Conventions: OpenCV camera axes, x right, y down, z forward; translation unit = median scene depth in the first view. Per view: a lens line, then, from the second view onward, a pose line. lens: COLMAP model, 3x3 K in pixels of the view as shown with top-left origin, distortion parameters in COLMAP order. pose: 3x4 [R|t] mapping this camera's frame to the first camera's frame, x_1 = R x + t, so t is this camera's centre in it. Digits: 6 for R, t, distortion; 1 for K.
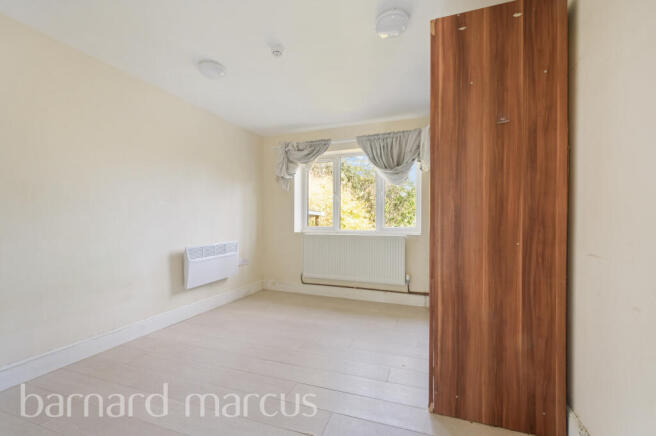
lens RADIAL K [[264.7, 0, 328.0], [0, 264.7, 218.0], [0, 0, 1]] dist [0.002449, 0.000363]
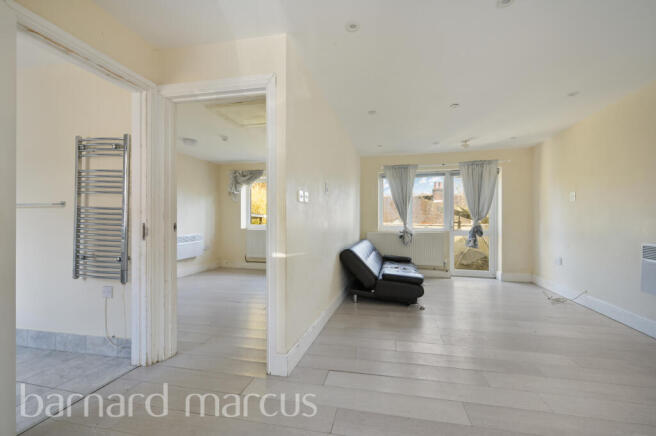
lens RADIAL K [[264.7, 0, 328.0], [0, 264.7, 218.0], [0, 0, 1]] dist [0.002449, 0.000363]
pose [[0.990778, -0.002869, 0.135467, 0.173906], [0.003676, 0.999977, -0.005701, 0.003828], [-0.135448, 0.006146, 0.990765, -0.619025]]
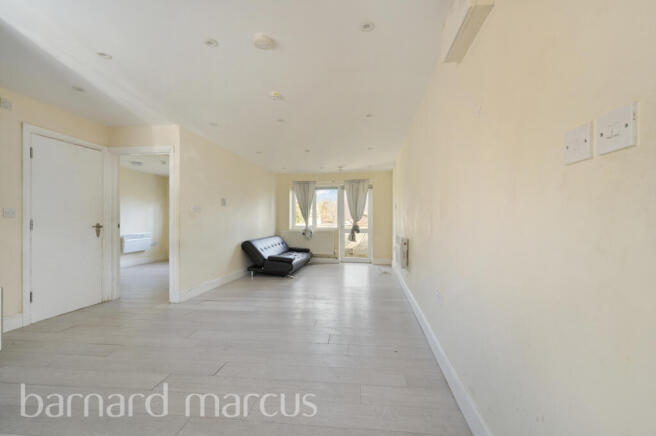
lens RADIAL K [[264.7, 0, 328.0], [0, 264.7, 218.0], [0, 0, 1]] dist [0.002449, 0.000363]
pose [[0.972974, -0.001758, 0.230909, 0.465716], [0.004045, 0.999947, -0.009433, 0.001976], [-0.230880, 0.010112, 0.972930, -1.169798]]
